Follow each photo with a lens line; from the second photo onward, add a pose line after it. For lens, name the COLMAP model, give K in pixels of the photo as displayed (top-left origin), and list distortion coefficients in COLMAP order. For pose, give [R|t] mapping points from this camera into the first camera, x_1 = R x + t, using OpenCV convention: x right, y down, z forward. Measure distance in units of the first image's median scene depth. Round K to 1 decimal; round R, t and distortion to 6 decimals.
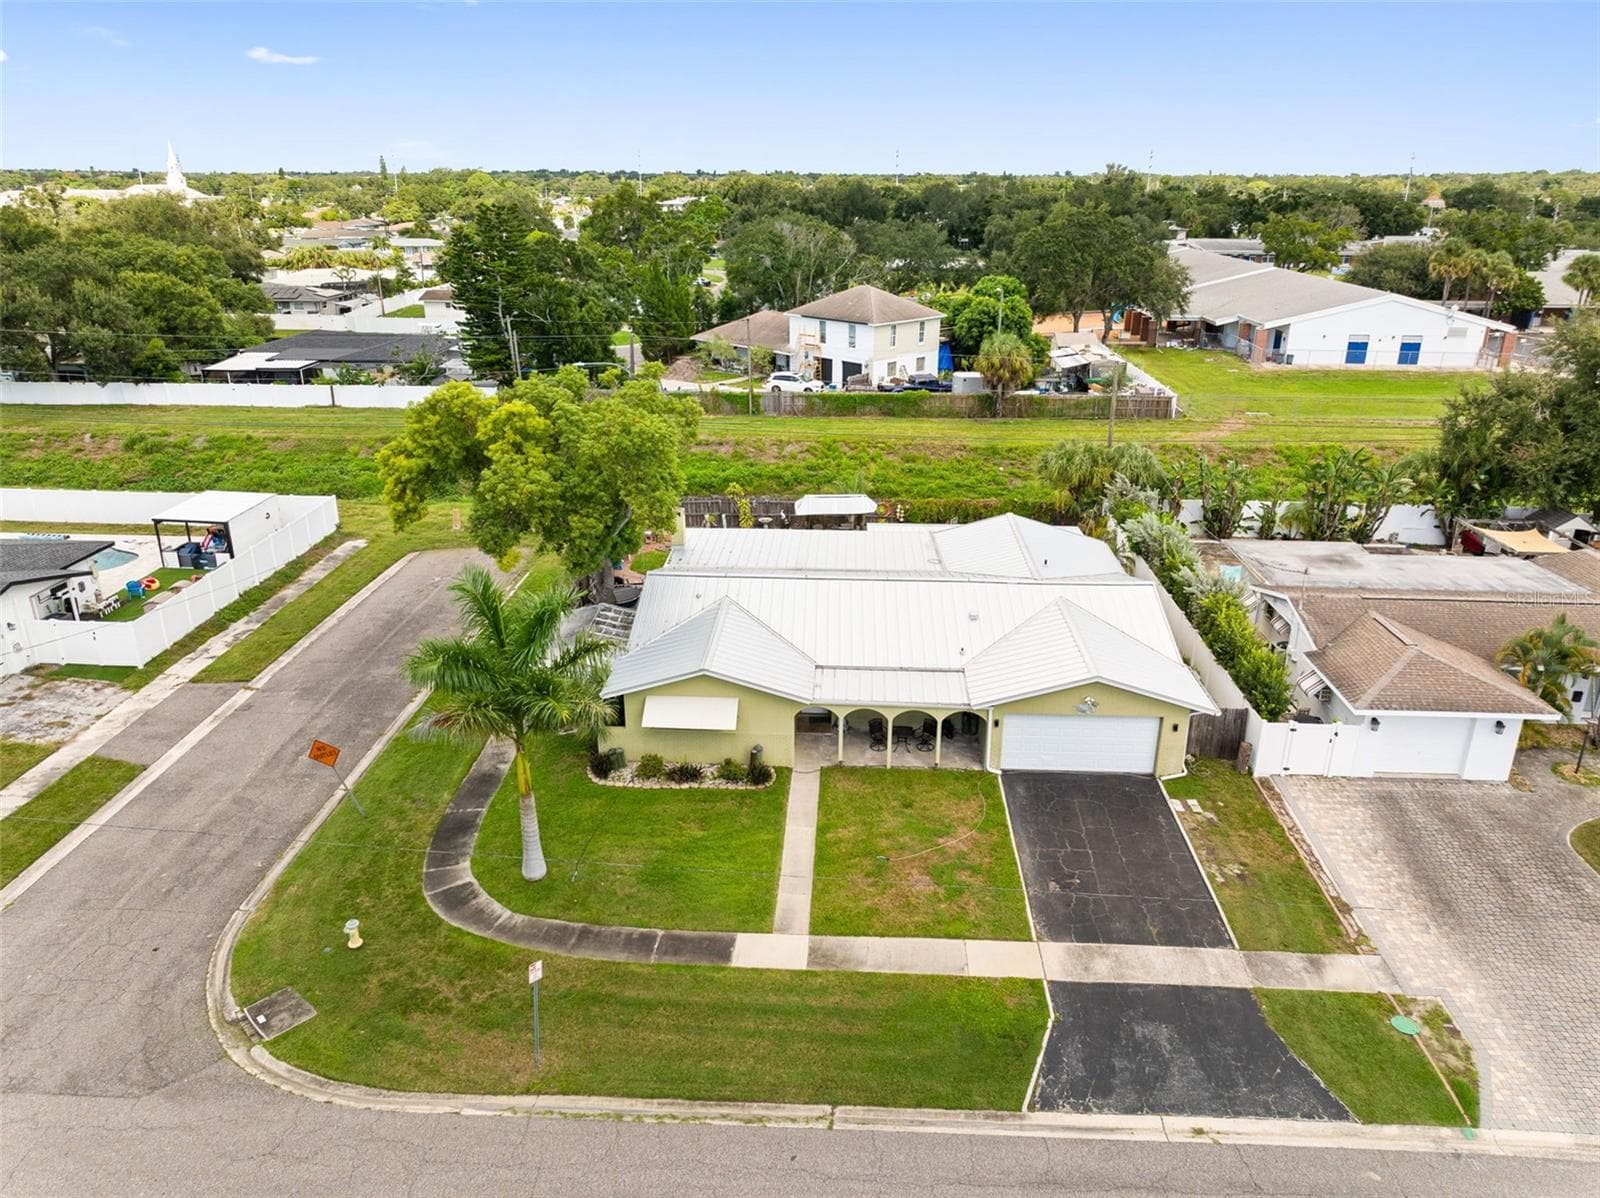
lens RADIAL K [[1111.9, 0, 800.0], [0, 1111.9, 599.0], [0, 0, 1]] dist [-0.004096, -0.001137]
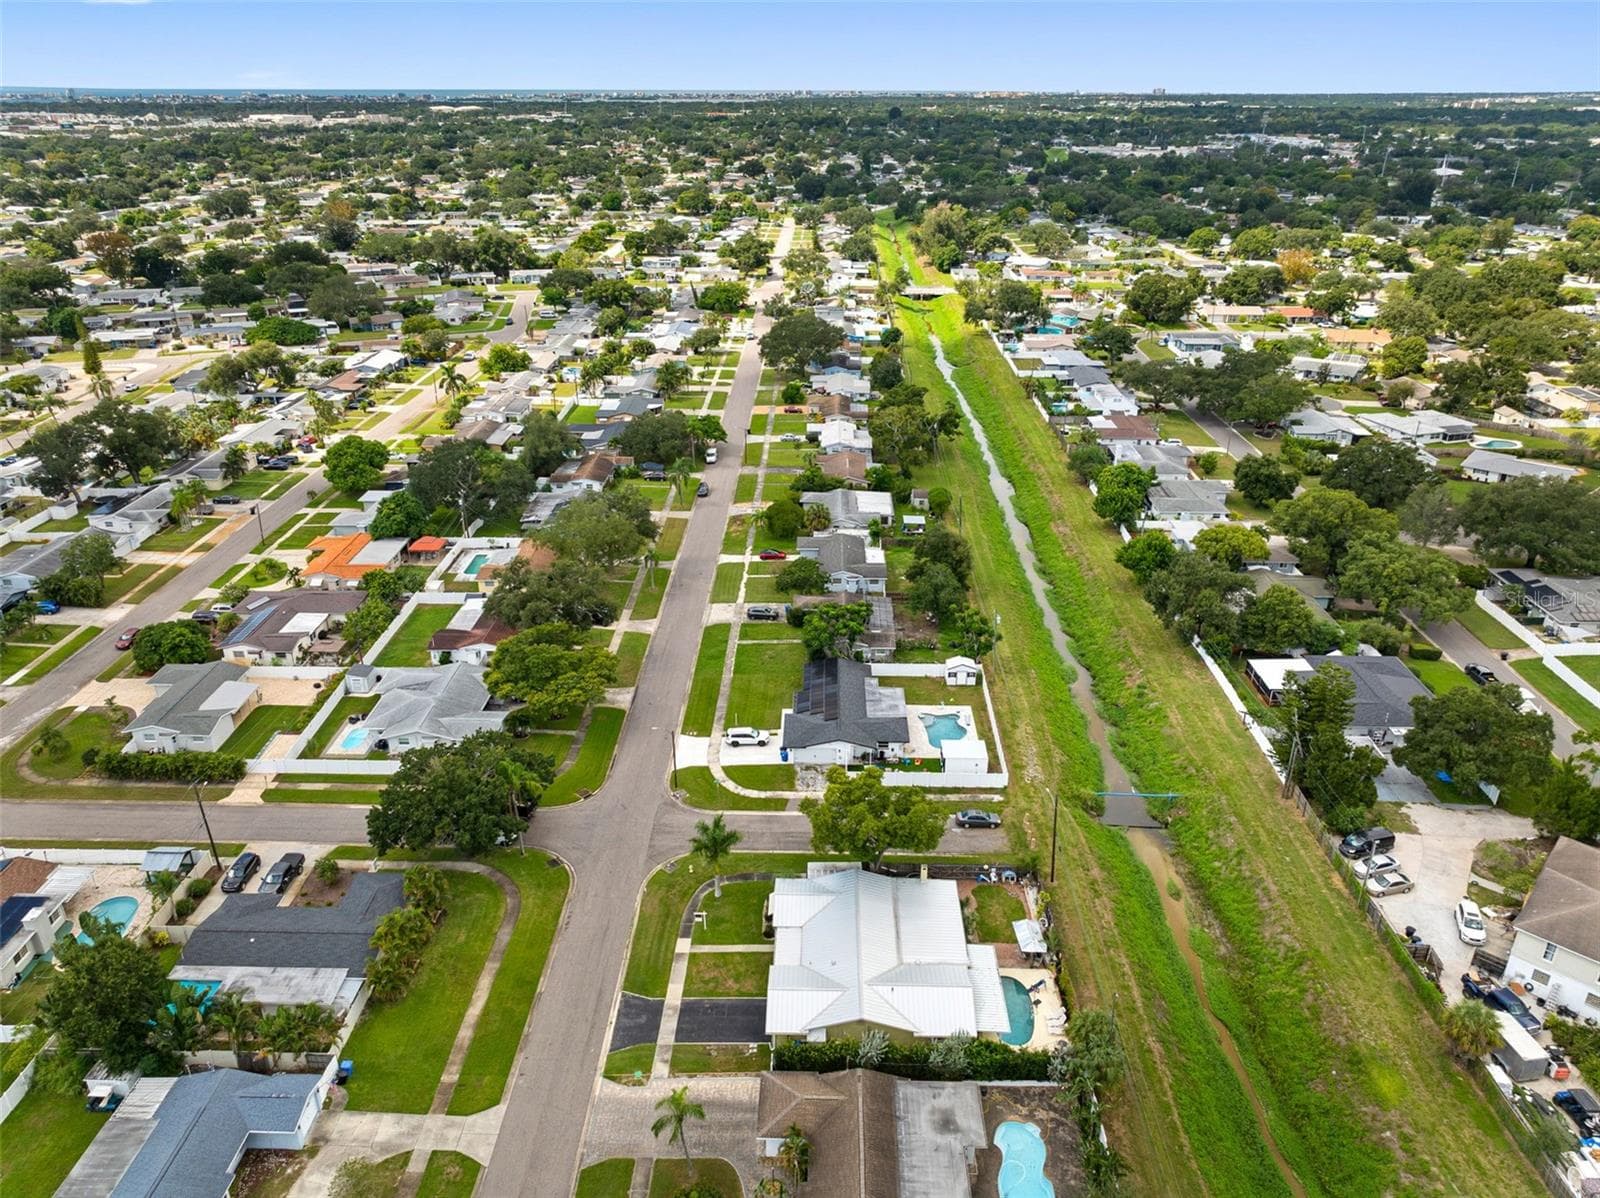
lens RADIAL K [[1130.7, 0, 800.0], [0, 1130.7, 599.0], [0, 0, 1]] dist [0.000646, -0.004505]
pose [[0.025485, 0.410743, -0.911395, 2.302906], [-0.359837, 0.854350, 0.374972, -1.732782], [0.932667, 0.318397, 0.169574, 0.296575]]
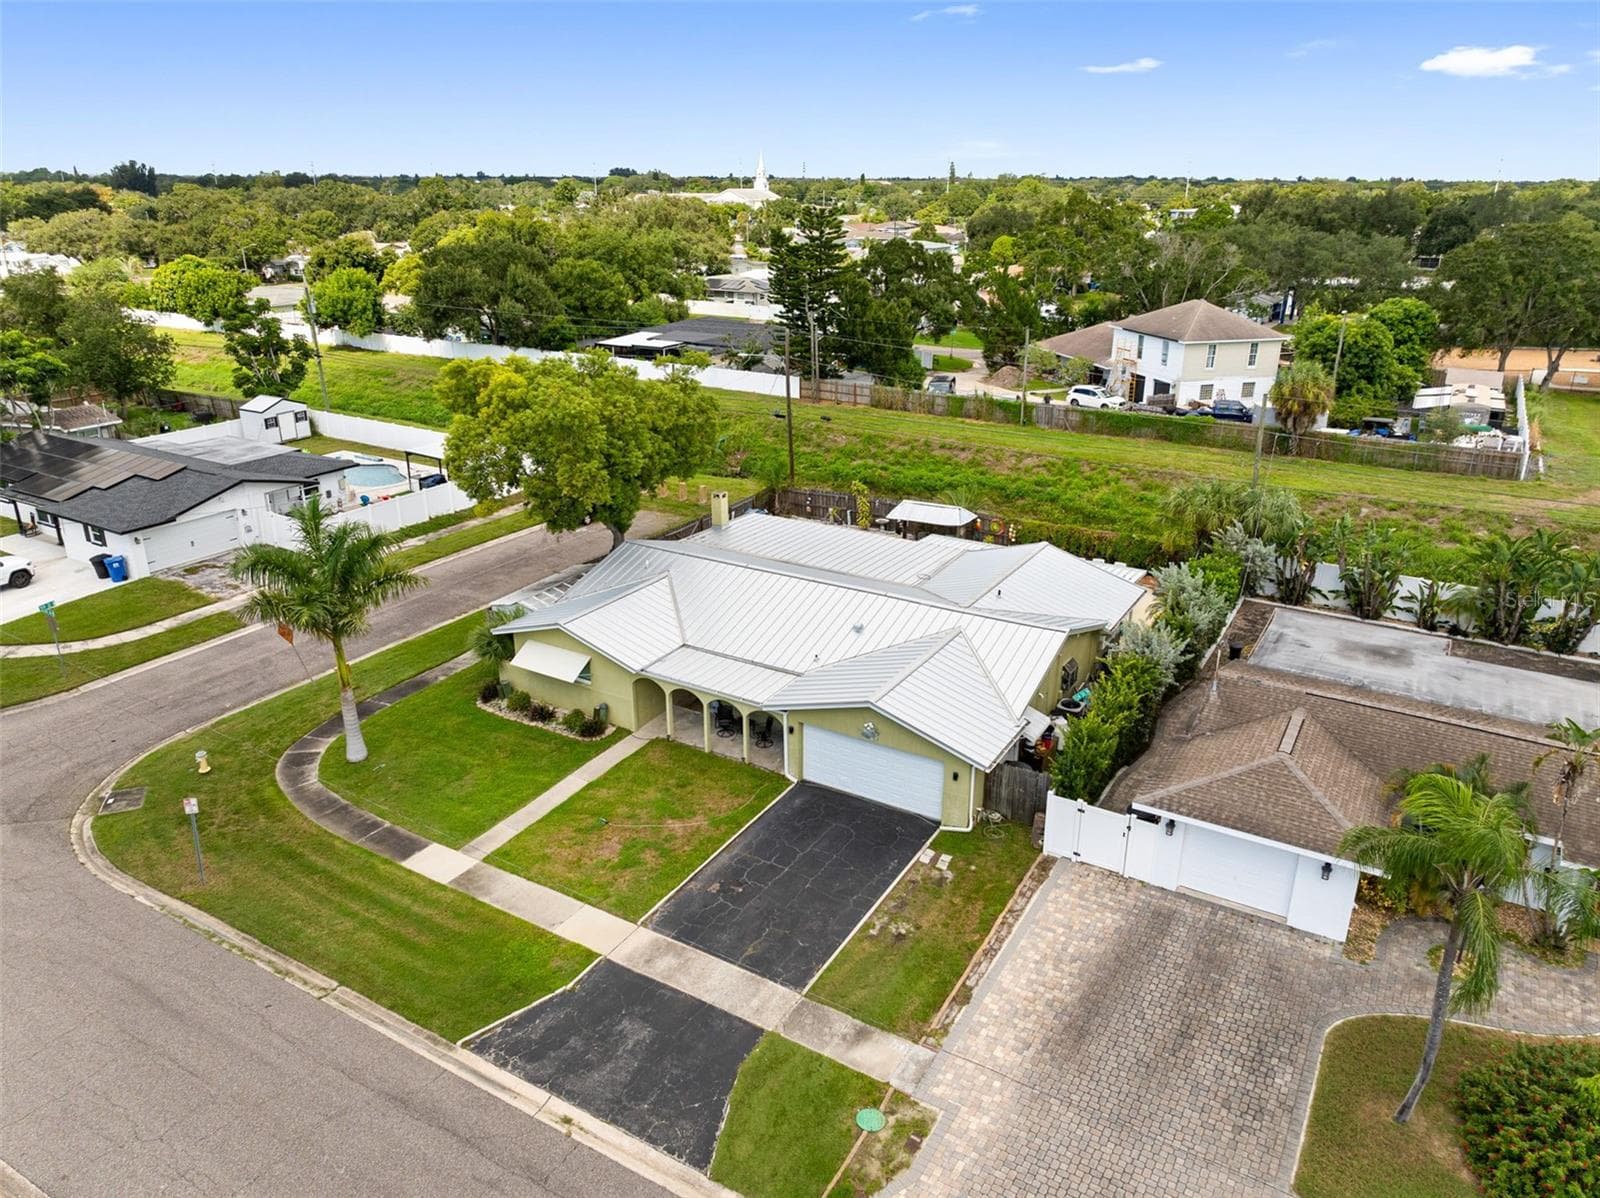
lens RADIAL K [[1111.9, 0, 800.0], [0, 1111.9, 599.0], [0, 0, 1]] dist [-0.004096, -0.001137]
pose [[0.881644, 0.166868, -0.441428, 0.602151], [-0.169016, 0.984999, 0.034780, -0.039469], [0.440610, 0.043945, 0.896622, 0.108127]]
